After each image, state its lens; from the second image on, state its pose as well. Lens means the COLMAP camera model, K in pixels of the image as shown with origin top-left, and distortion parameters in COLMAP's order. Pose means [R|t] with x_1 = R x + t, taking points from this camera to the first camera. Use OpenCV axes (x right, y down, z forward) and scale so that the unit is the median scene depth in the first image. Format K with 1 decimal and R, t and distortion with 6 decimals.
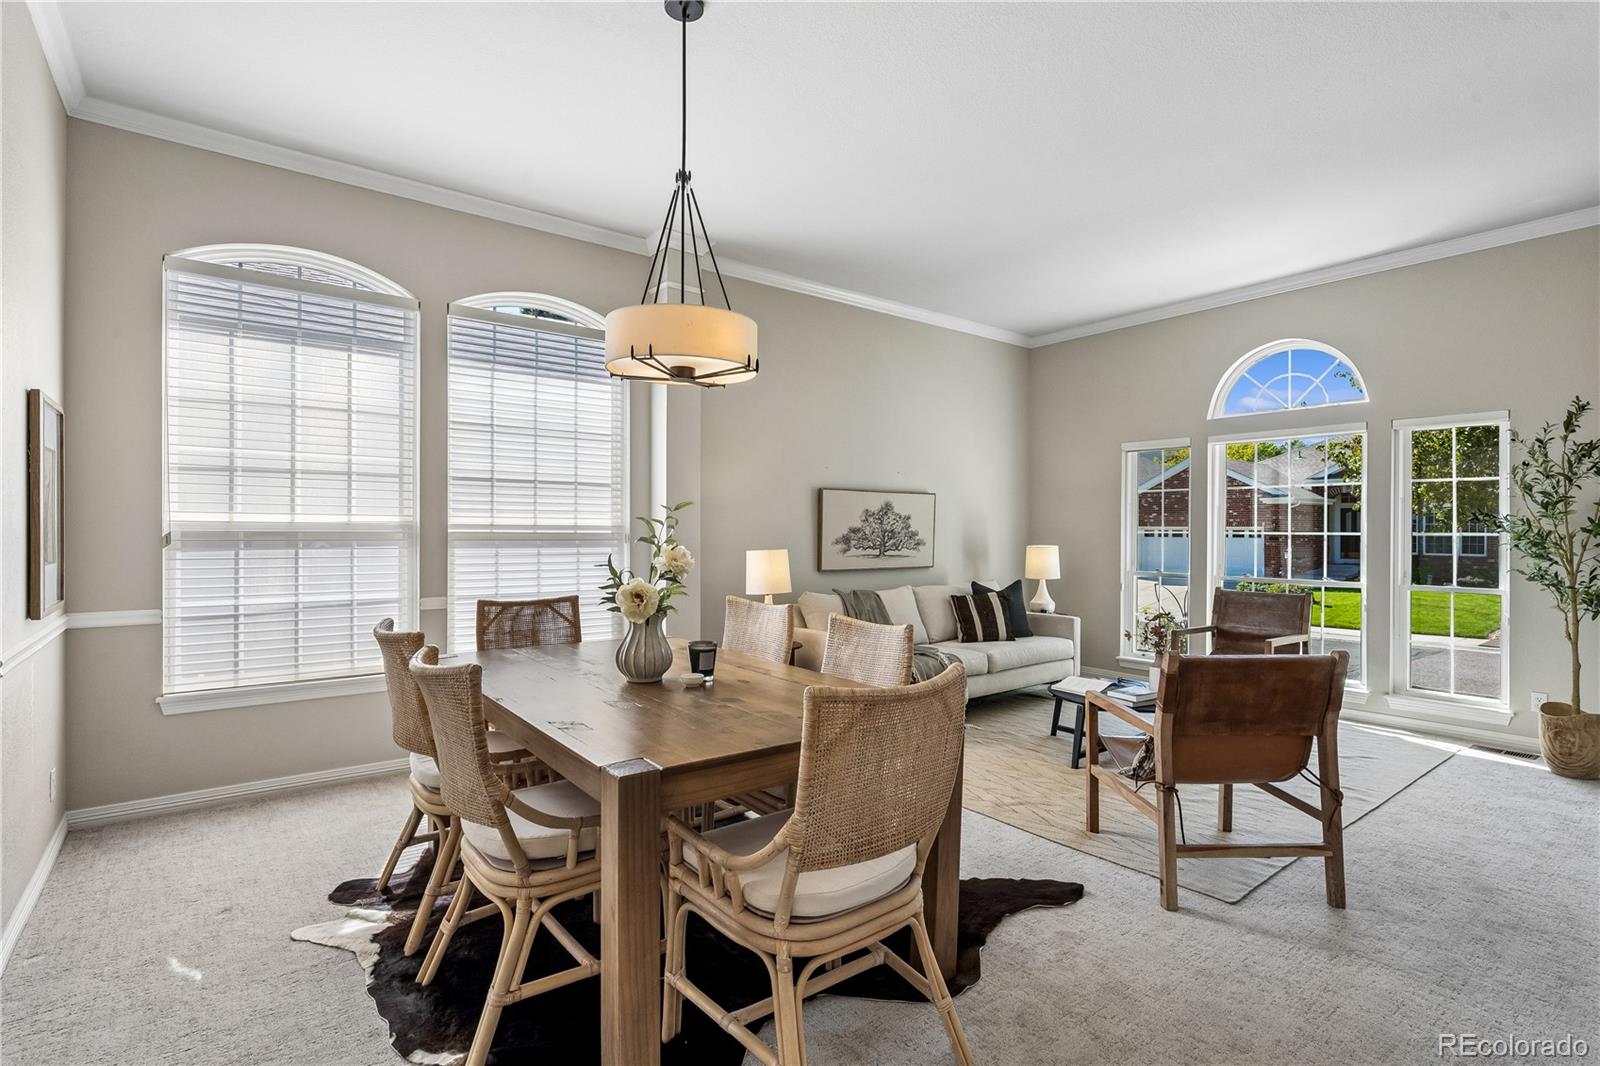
lens RADIAL K [[774.4, 0, 802.5], [0, 774.4, 522.6], [0, 0, 1]] dist [-0.001941, -0.000071]
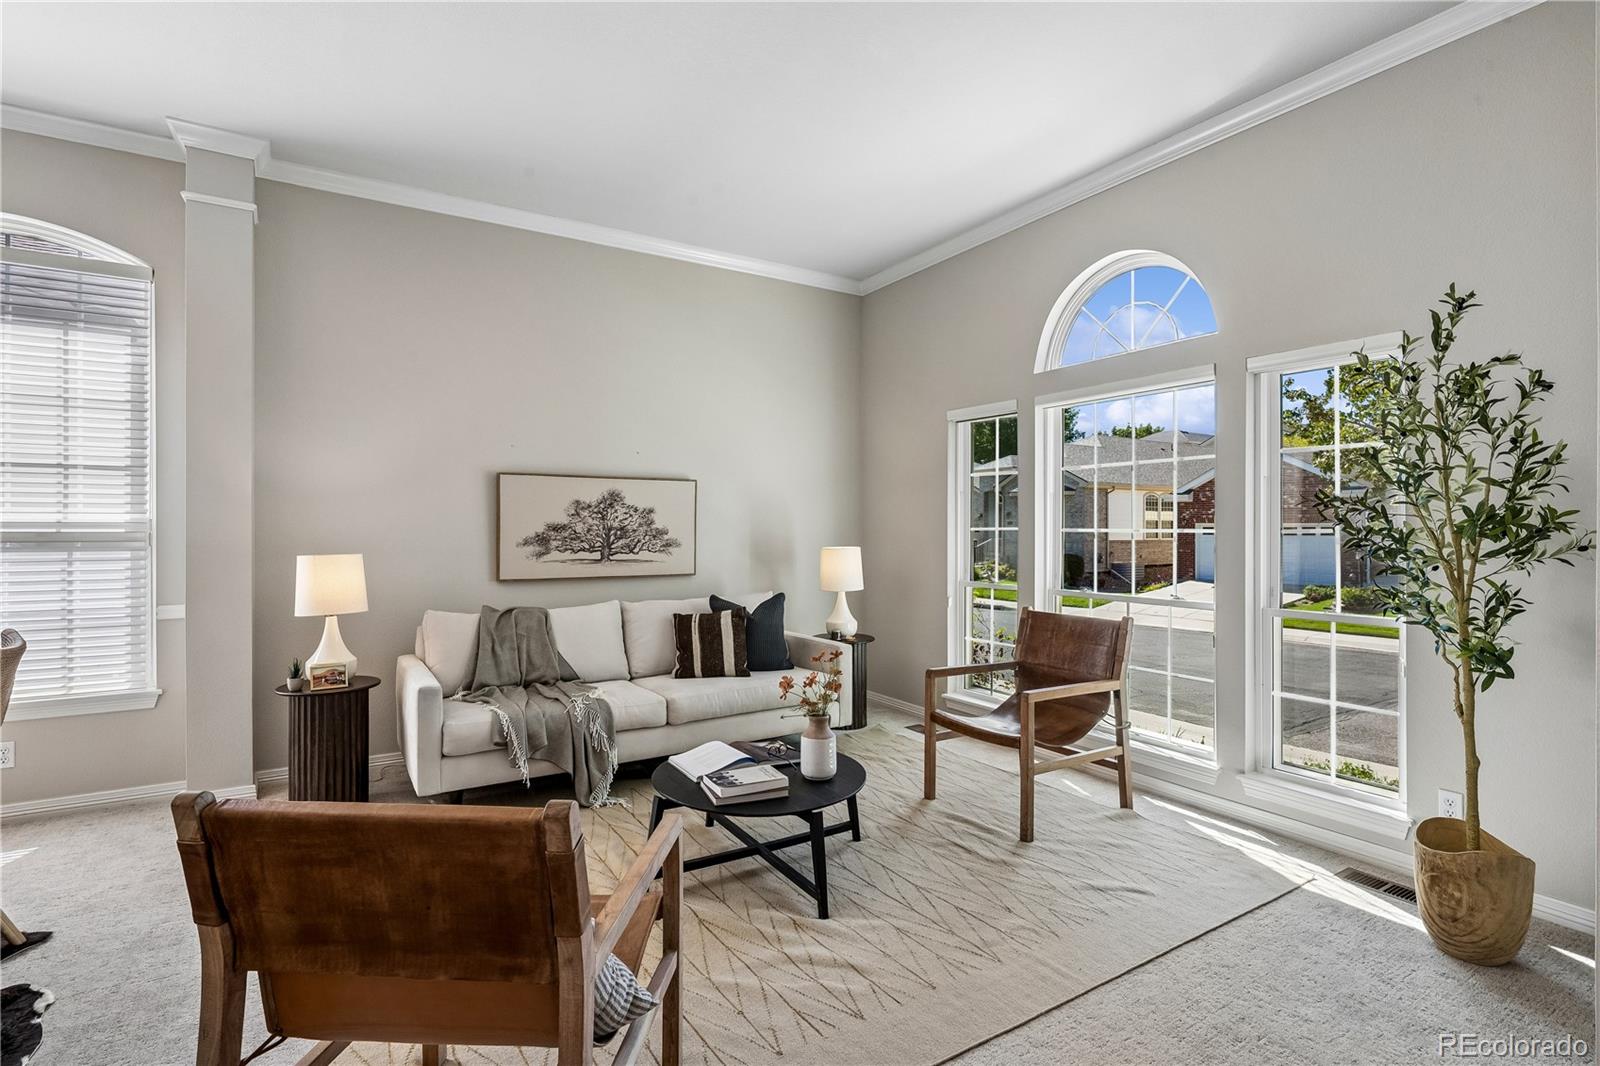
lens RADIAL K [[774.4, 0, 806.3], [0, 774.4, 520.0], [0, 0, 1]] dist [-0.001941, -0.000071]
pose [[0.994383, -0.003353, -0.105784, 0.406442], [0.003416, 0.999994, 0.000414, 0.002912], [0.105782, -0.000773, 0.994389, 0.269225]]
